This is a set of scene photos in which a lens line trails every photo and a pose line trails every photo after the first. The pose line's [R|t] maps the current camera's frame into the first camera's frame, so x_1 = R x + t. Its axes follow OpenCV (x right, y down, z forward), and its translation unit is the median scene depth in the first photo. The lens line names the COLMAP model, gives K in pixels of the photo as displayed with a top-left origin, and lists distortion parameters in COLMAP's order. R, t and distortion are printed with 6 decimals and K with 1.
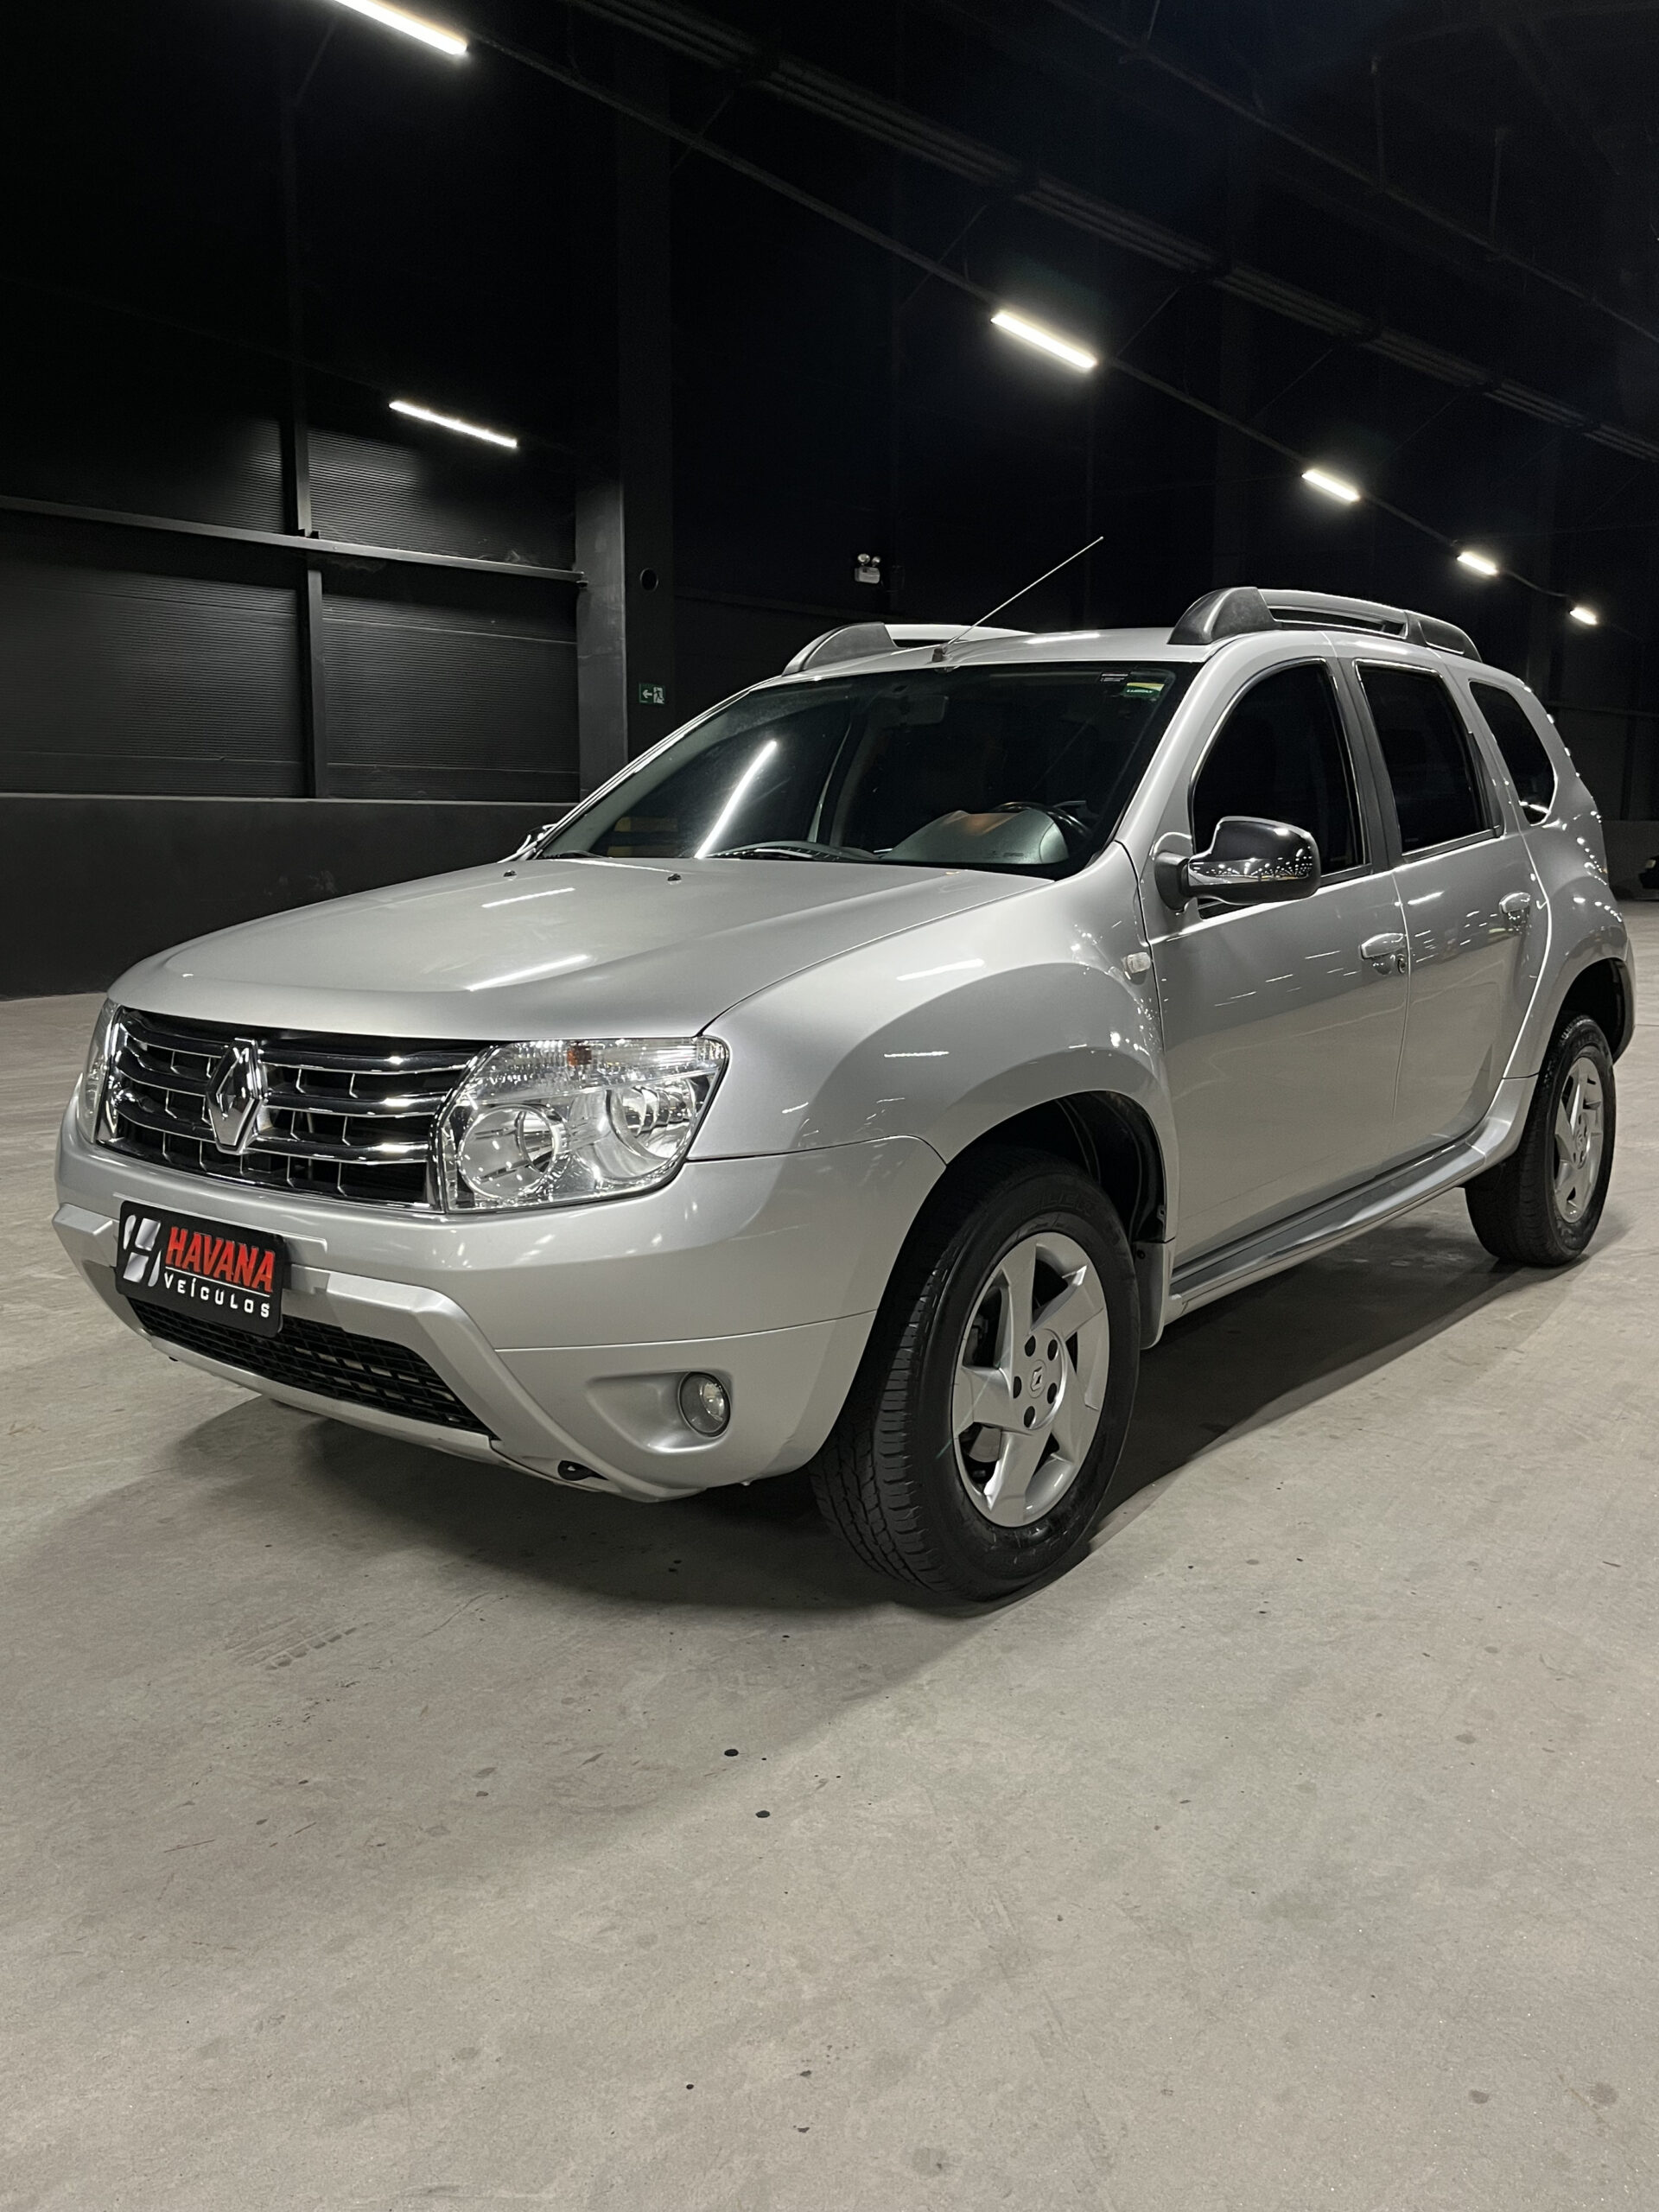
lens RADIAL K [[1800.4, 0, 829.5], [0, 1800.4, 1106.0], [0, 0, 1]] dist [0.063267, -0.082927]
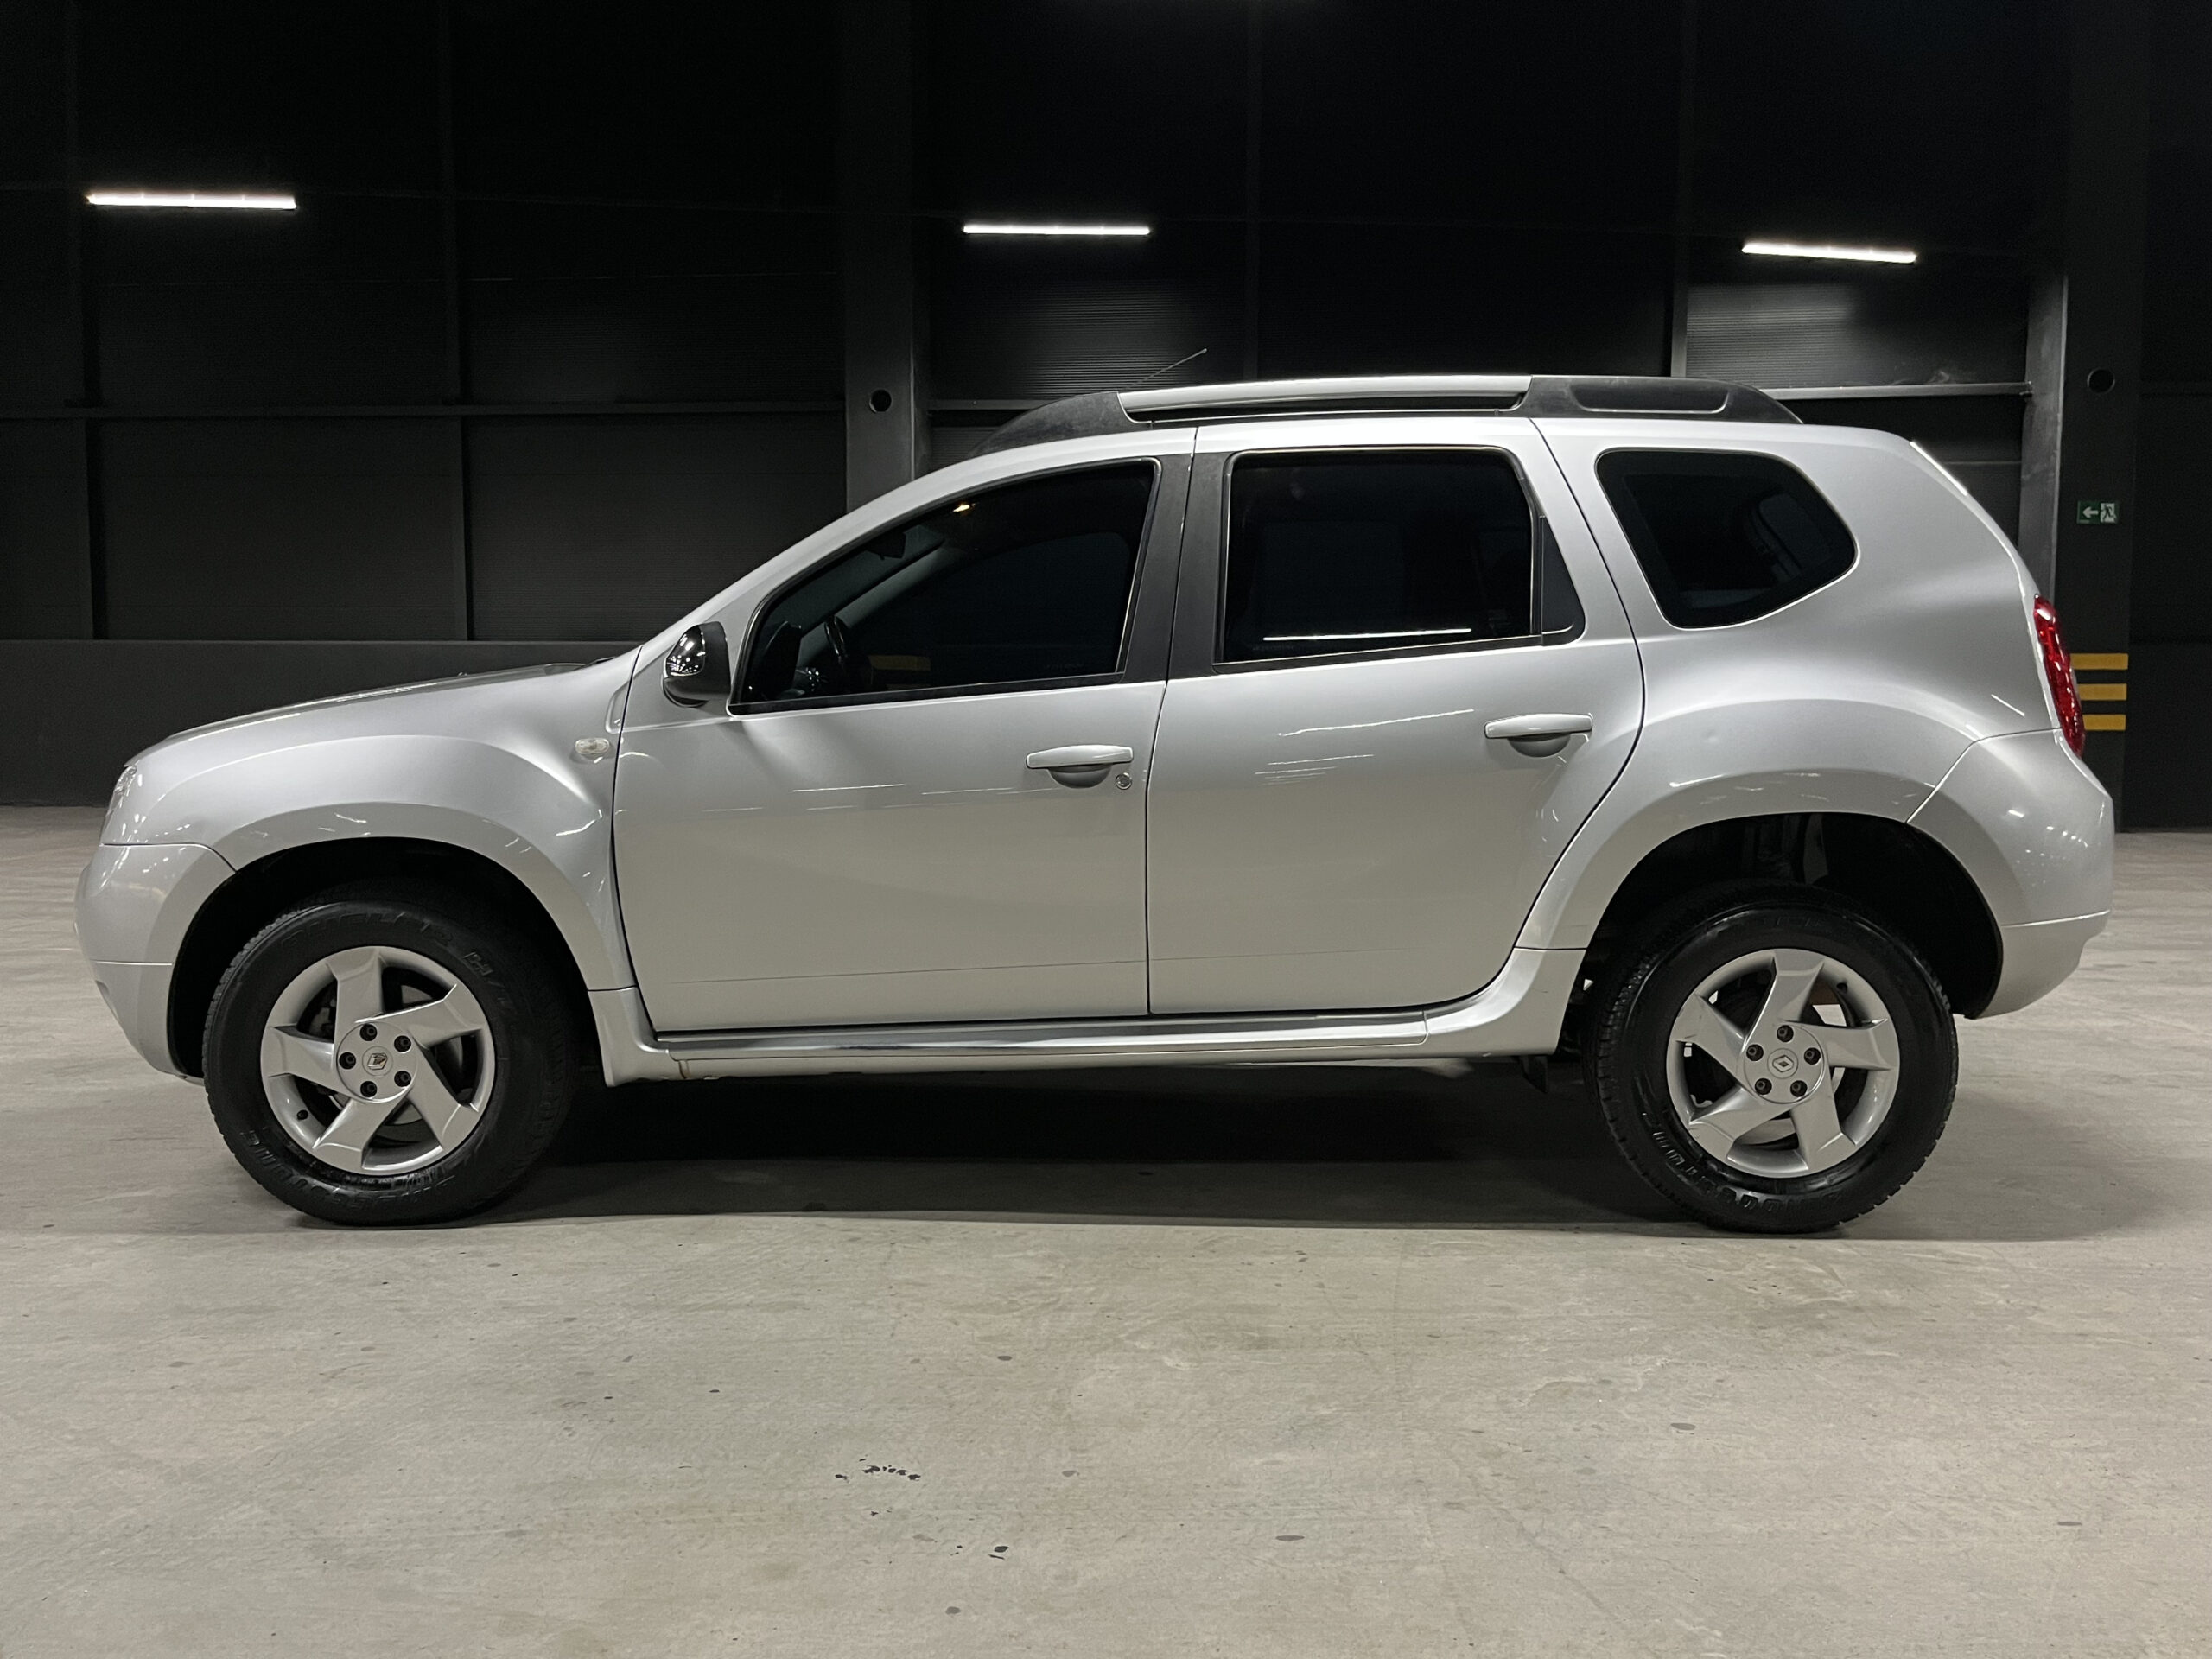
lens RADIAL K [[1800.4, 0, 1106.0], [0, 1800.4, 829.5], [0, 0, 1]] dist [0.063267, -0.082927]
pose [[0.611614, 0.061808, -0.788738, 1.444398], [-0.120302, 0.992616, -0.015502, -0.052682], [0.781956, 0.104368, 0.614533, 0.609178]]
